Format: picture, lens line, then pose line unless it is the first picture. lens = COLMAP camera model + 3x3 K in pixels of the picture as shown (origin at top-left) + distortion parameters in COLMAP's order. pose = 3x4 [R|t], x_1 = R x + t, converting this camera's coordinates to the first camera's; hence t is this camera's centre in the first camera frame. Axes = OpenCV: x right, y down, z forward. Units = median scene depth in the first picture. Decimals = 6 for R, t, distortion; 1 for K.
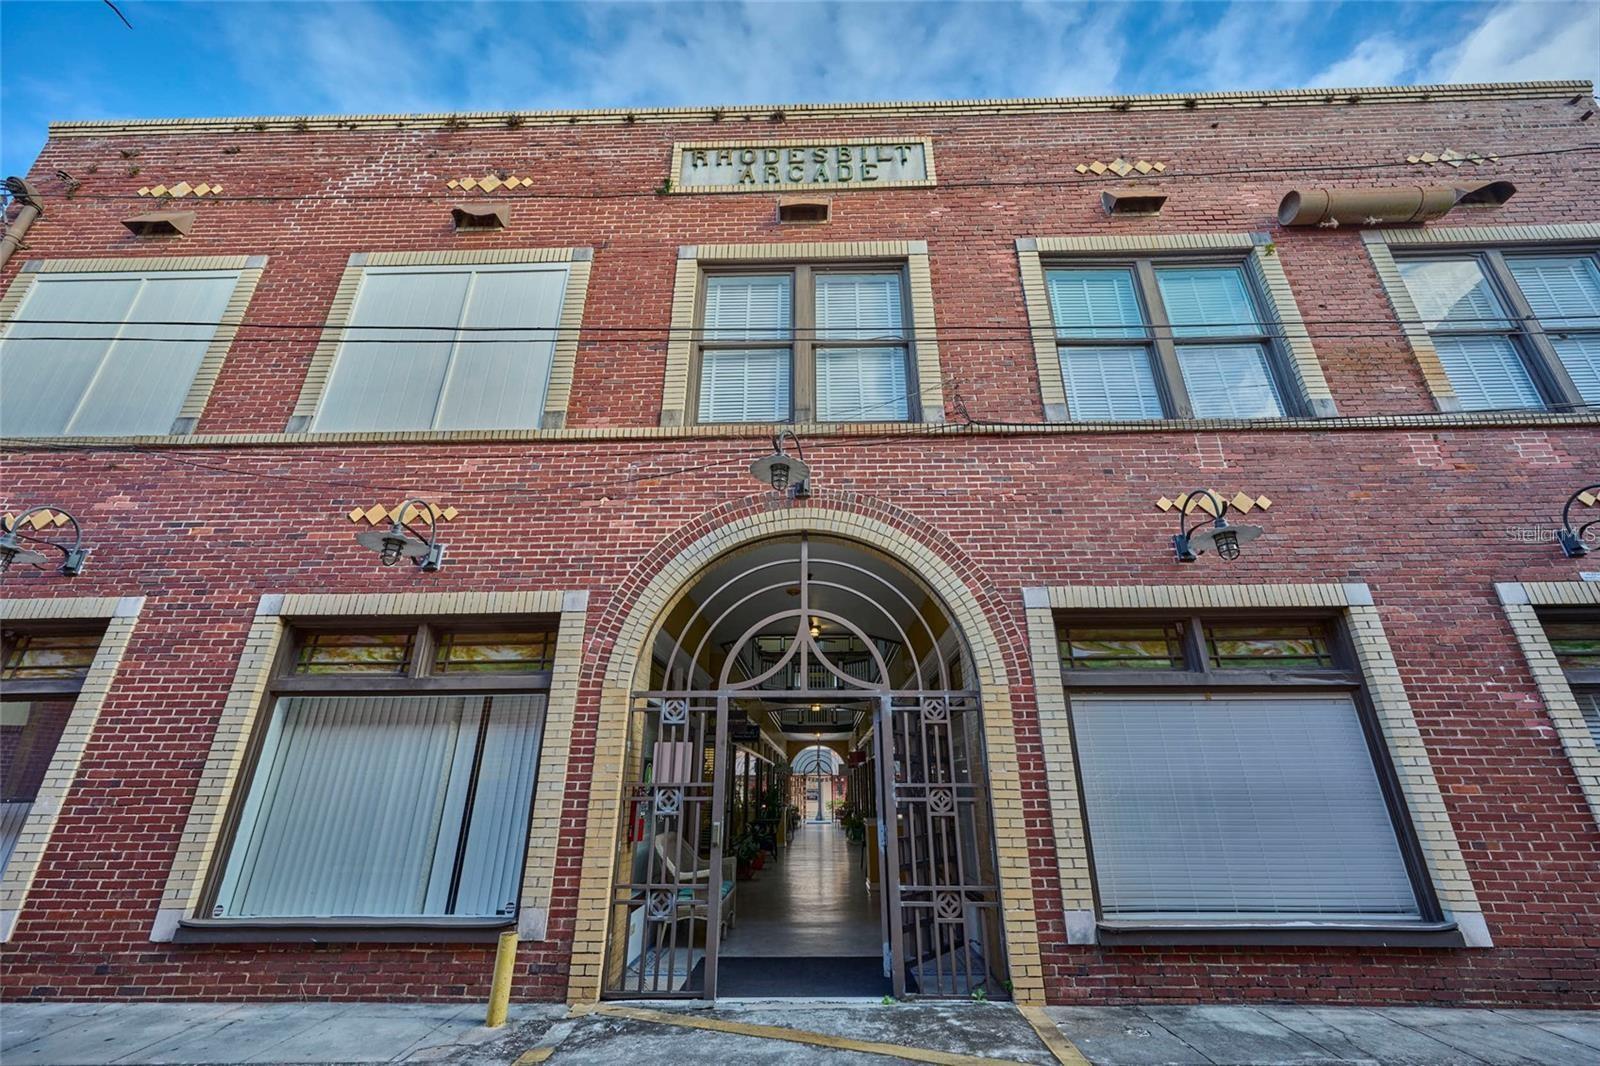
lens RADIAL K [[636.6, 0, 805.9], [0, 636.6, 534.1], [0, 0, 1]] dist [-0.002102, 0.000133]
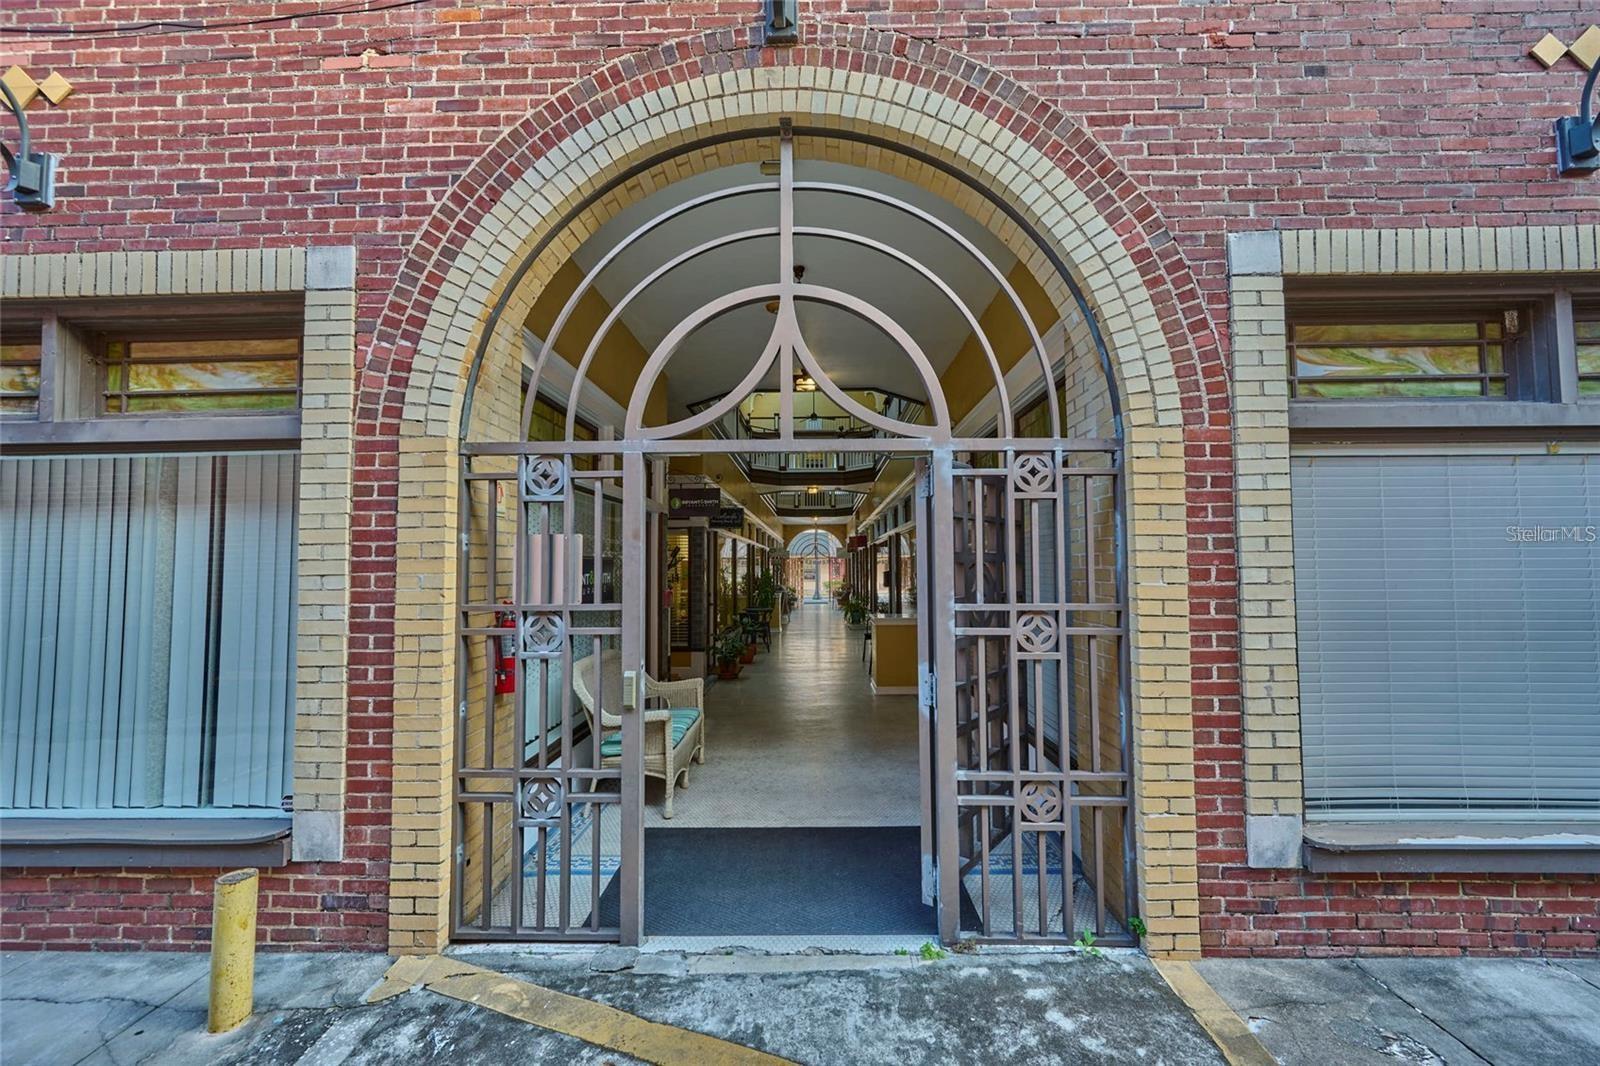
lens RADIAL K [[636.6, 0, 805.9], [0, 636.6, 534.1], [0, 0, 1]] dist [-0.002102, 0.000133]
pose [[0.999986, -0.004440, 0.002705, 0.010731], [0.003325, 0.946131, 0.323768, 0.144595], [-0.003997, -0.323754, 0.946133, 0.462180]]
